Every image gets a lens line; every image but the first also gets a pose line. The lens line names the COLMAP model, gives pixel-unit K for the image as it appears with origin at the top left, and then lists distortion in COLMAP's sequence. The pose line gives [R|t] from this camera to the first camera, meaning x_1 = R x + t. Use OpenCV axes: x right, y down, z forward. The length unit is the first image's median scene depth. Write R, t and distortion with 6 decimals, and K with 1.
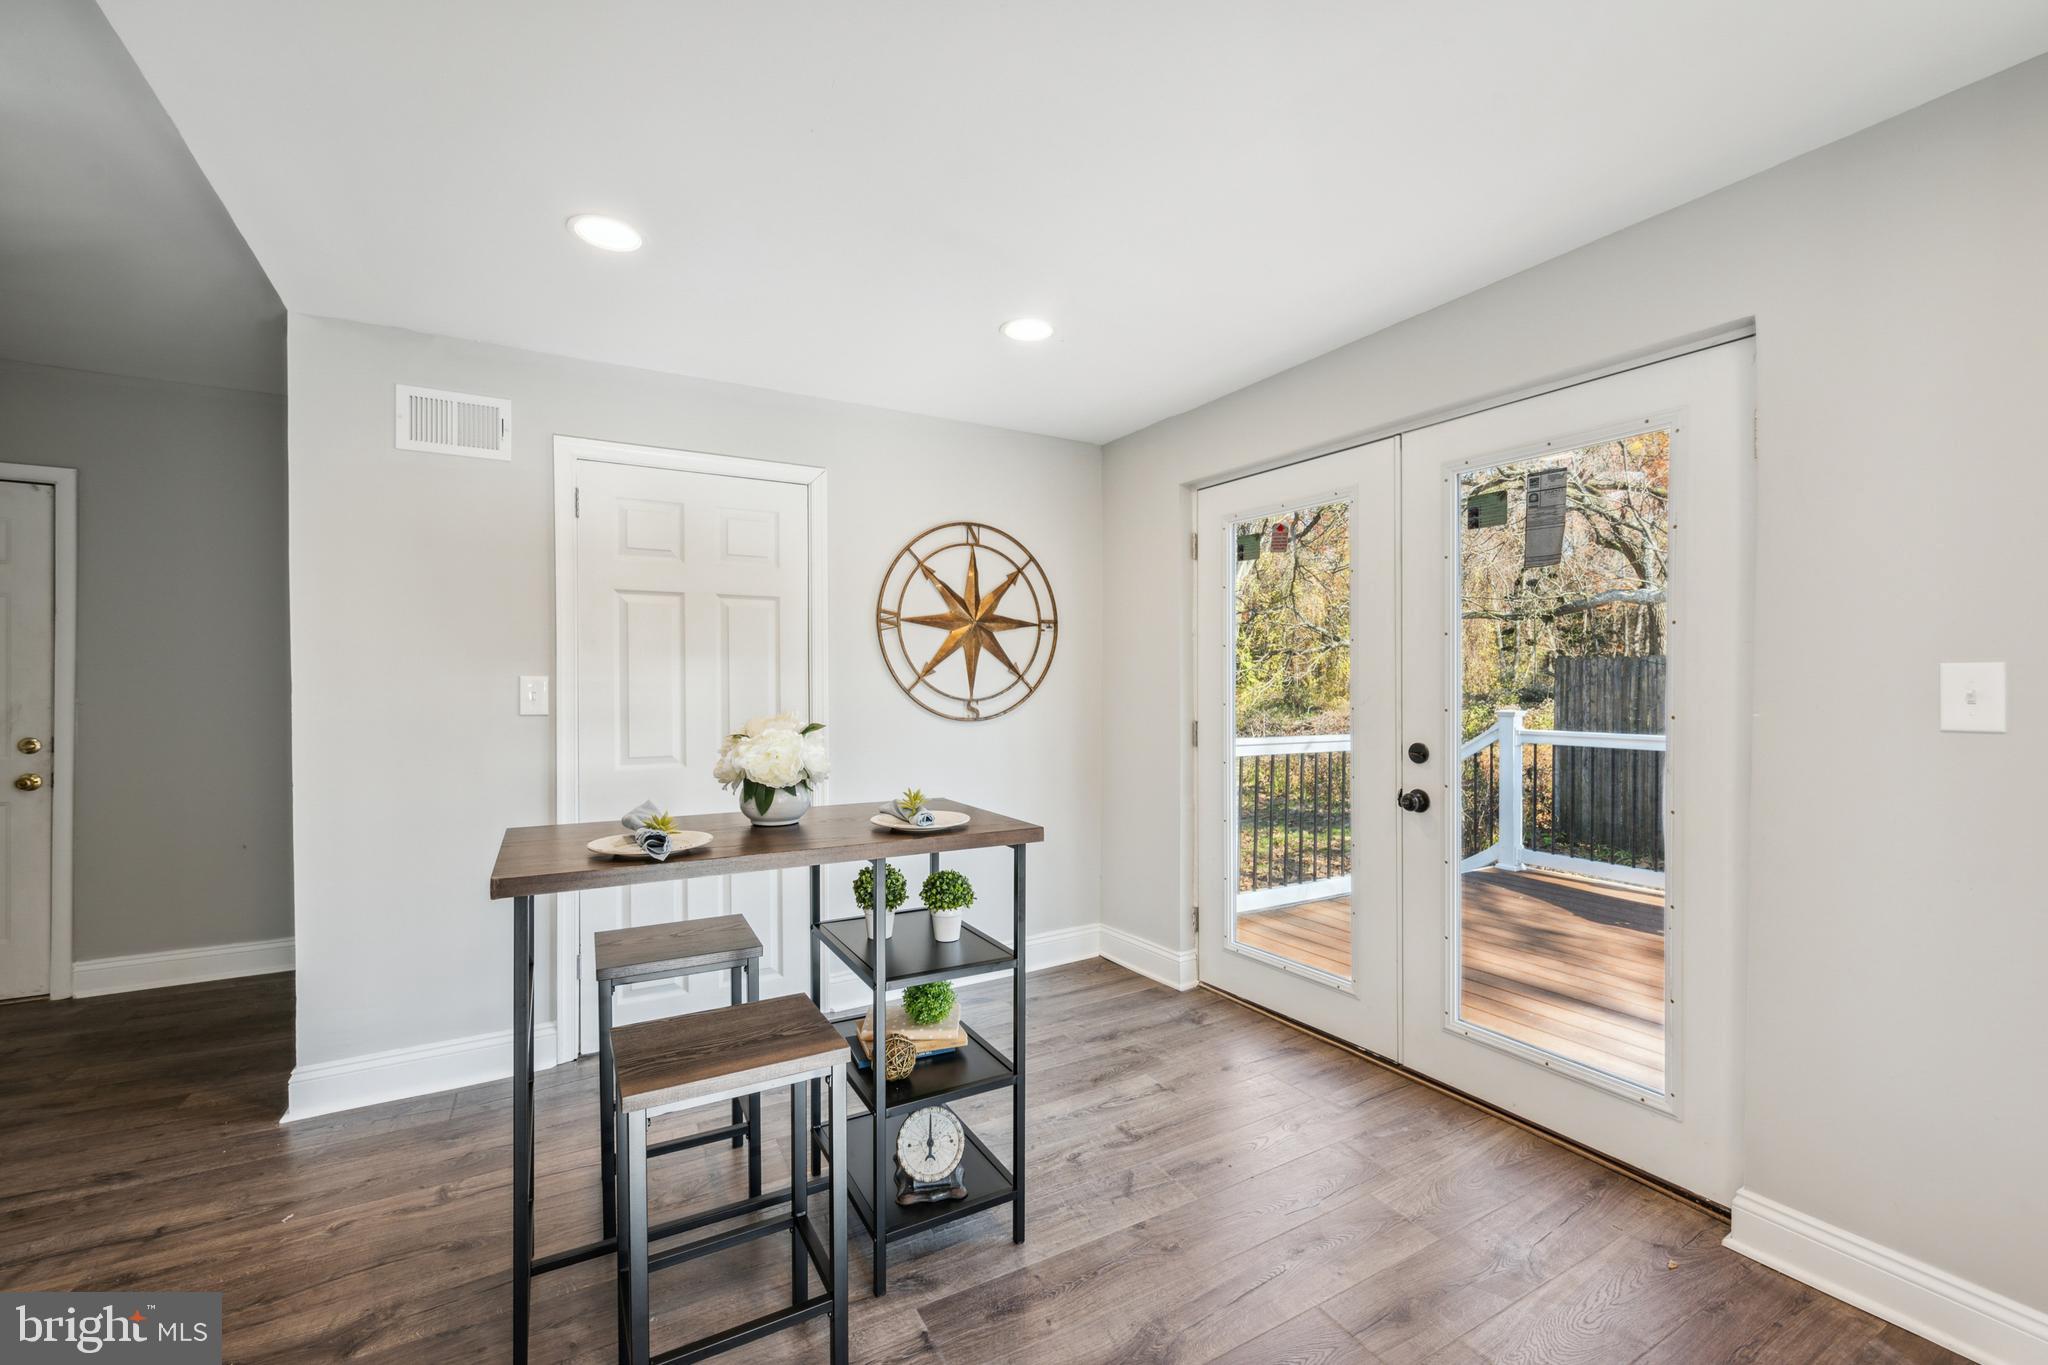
lens RADIAL K [[836.3, 0, 1052.2], [0, 836.3, 689.3], [0, 0, 1]] dist [0.002776, -0.000088]
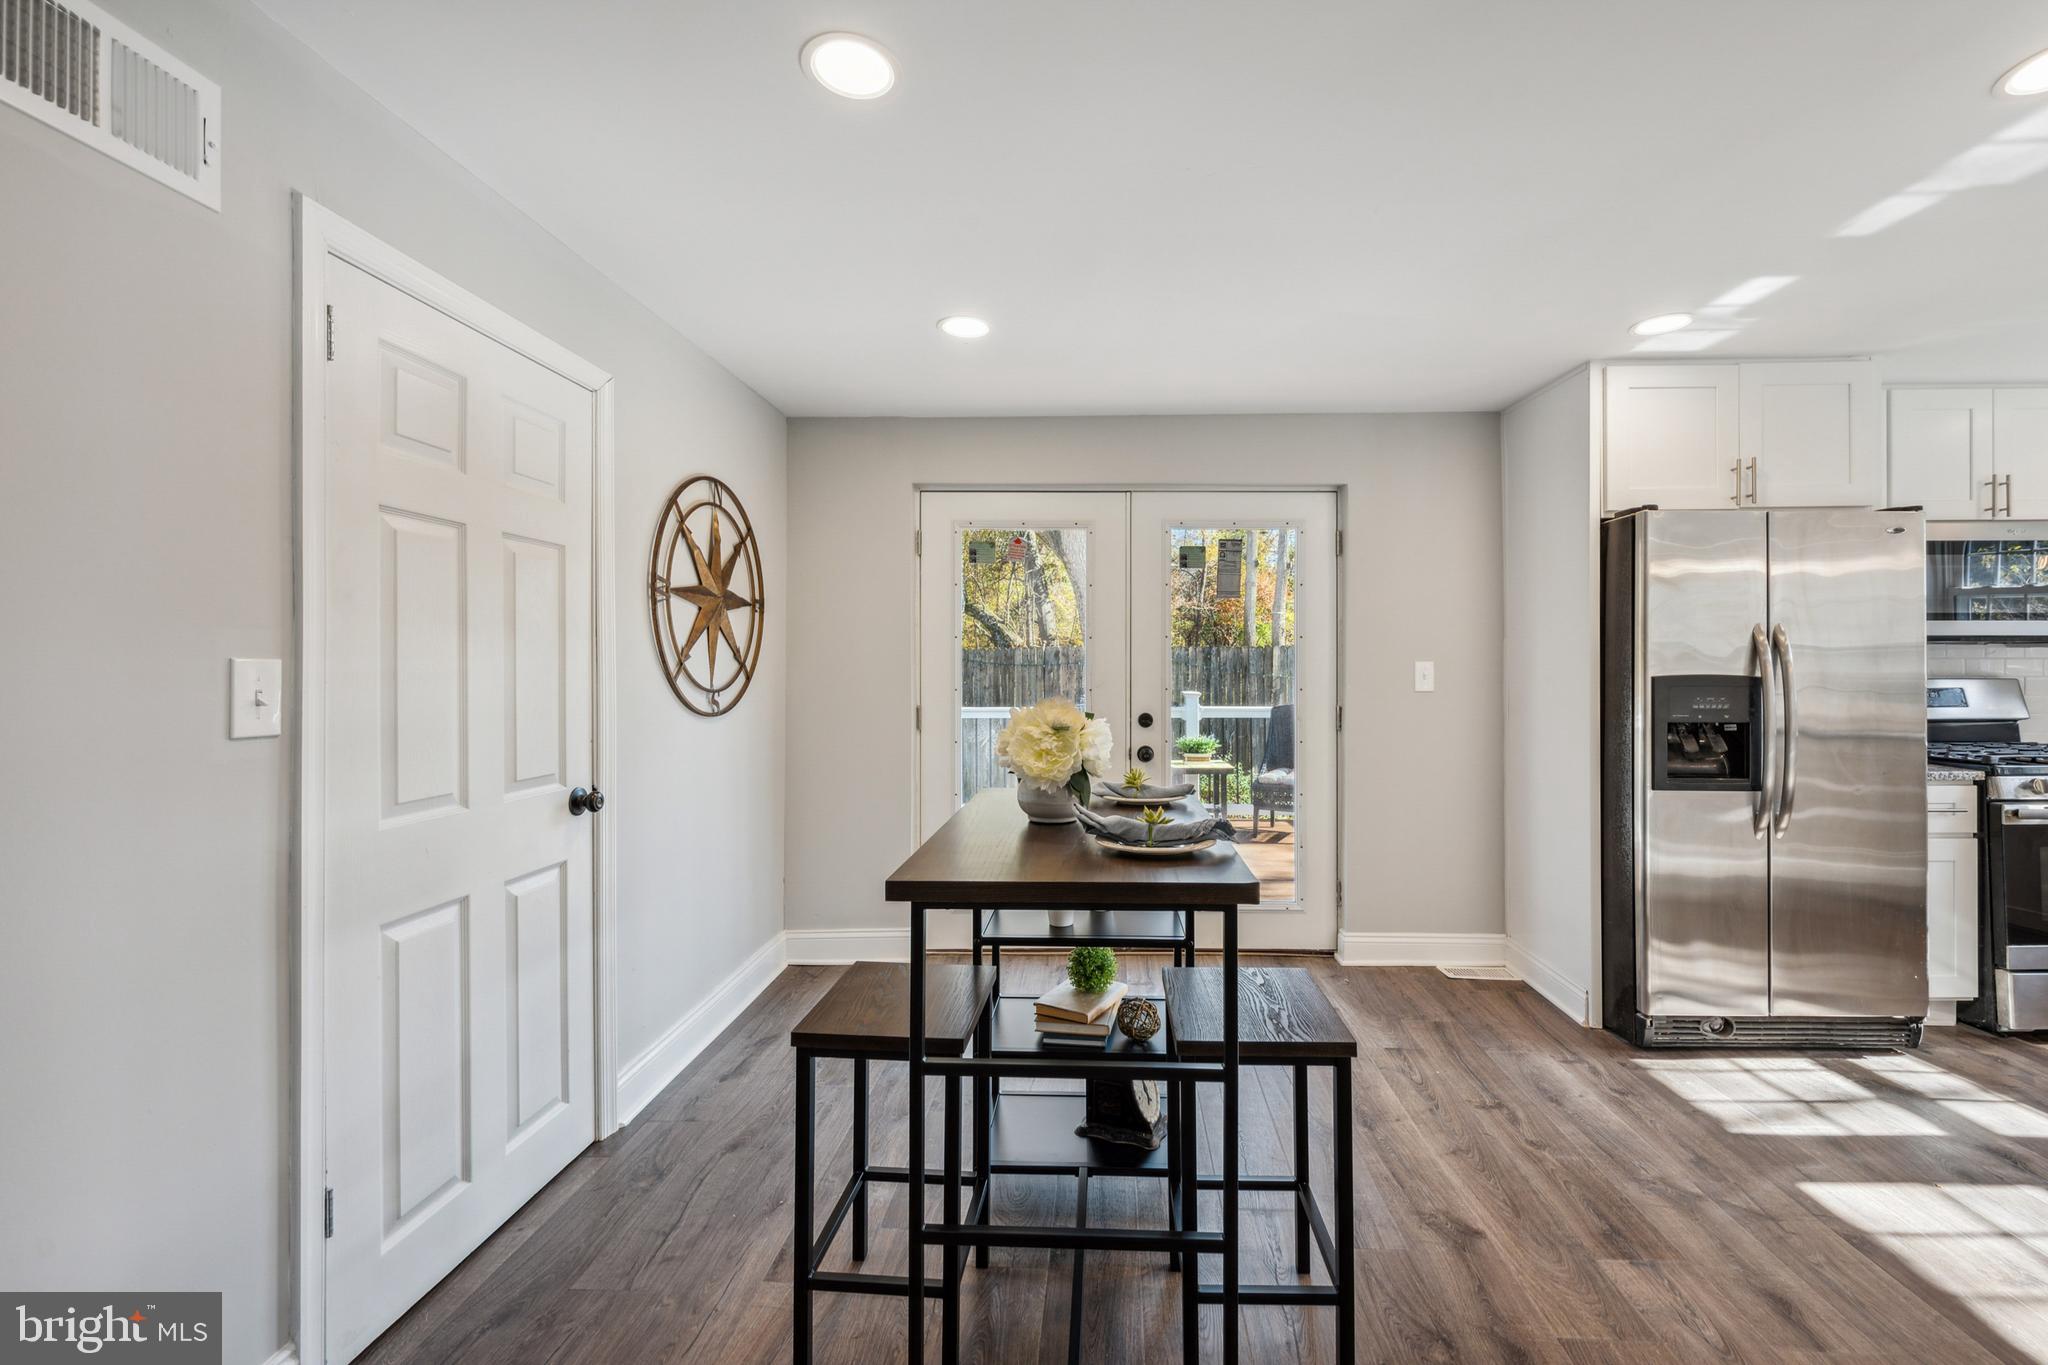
lens RADIAL K [[835.1, 0, 1048.3], [0, 835.1, 659.3], [0, 0, 1]] dist [0.001345, 0.000691]
pose [[0.549327, 0.009774, 0.835550, -0.646441], [0.005983, 0.999860, -0.015630, -0.004102], [-0.835586, 0.013585, 0.549192, 0.280633]]
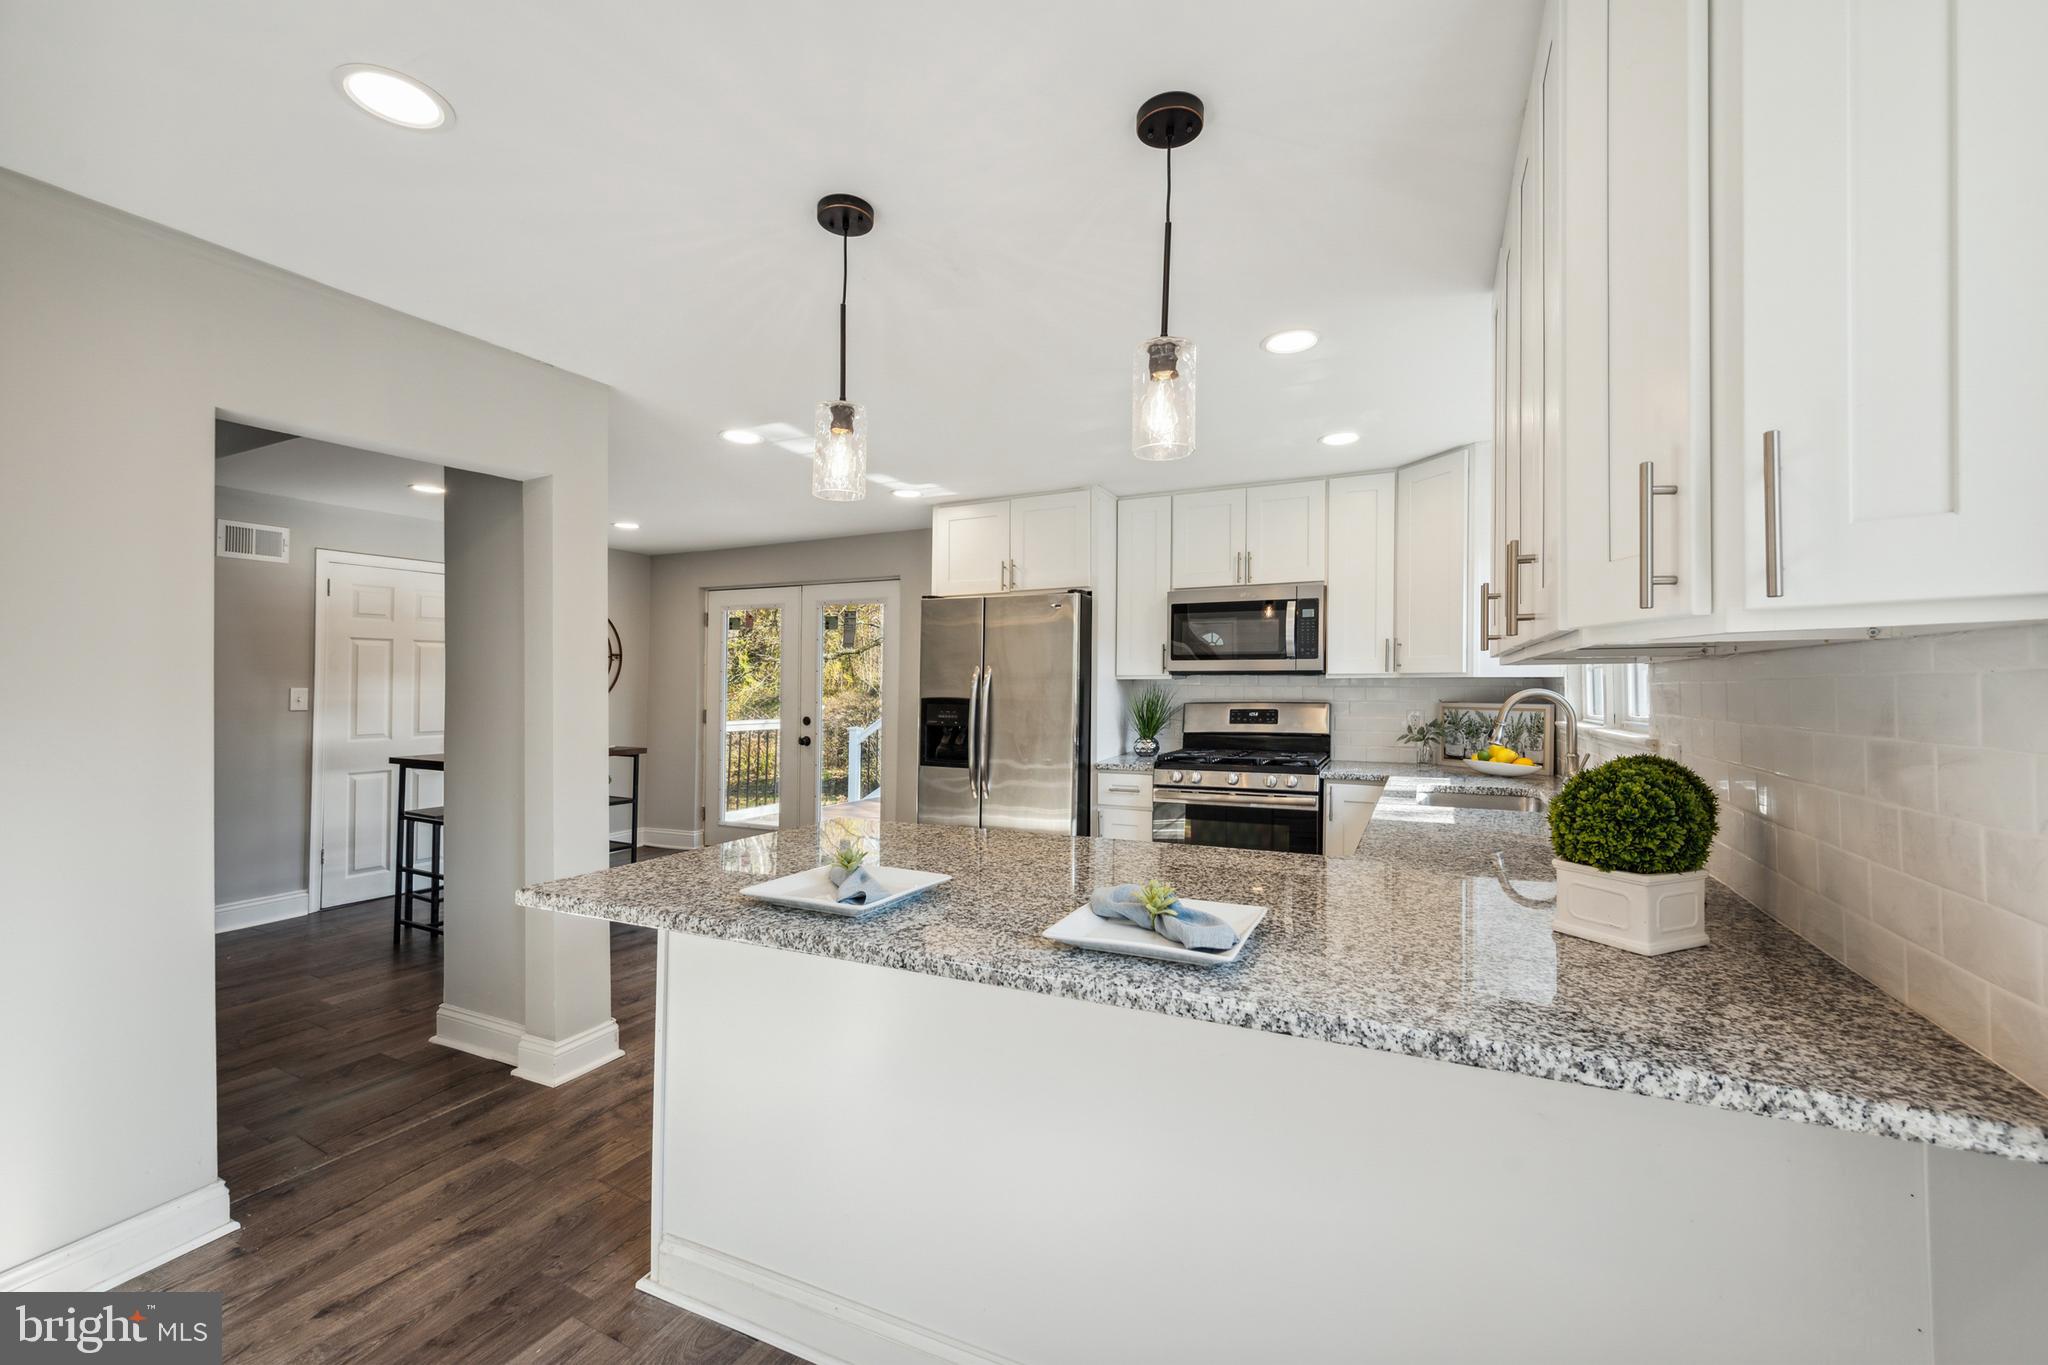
lens RADIAL K [[835.1, 0, 1025.7], [0, 835.1, 672.4], [0, 0, 1]] dist [0.001345, 0.000691]
pose [[0.851492, 0.009948, 0.524274, -0.211288], [0.000264, 0.999812, -0.019400, -0.012281], [-0.524368, 0.016657, 0.851329, -1.032267]]
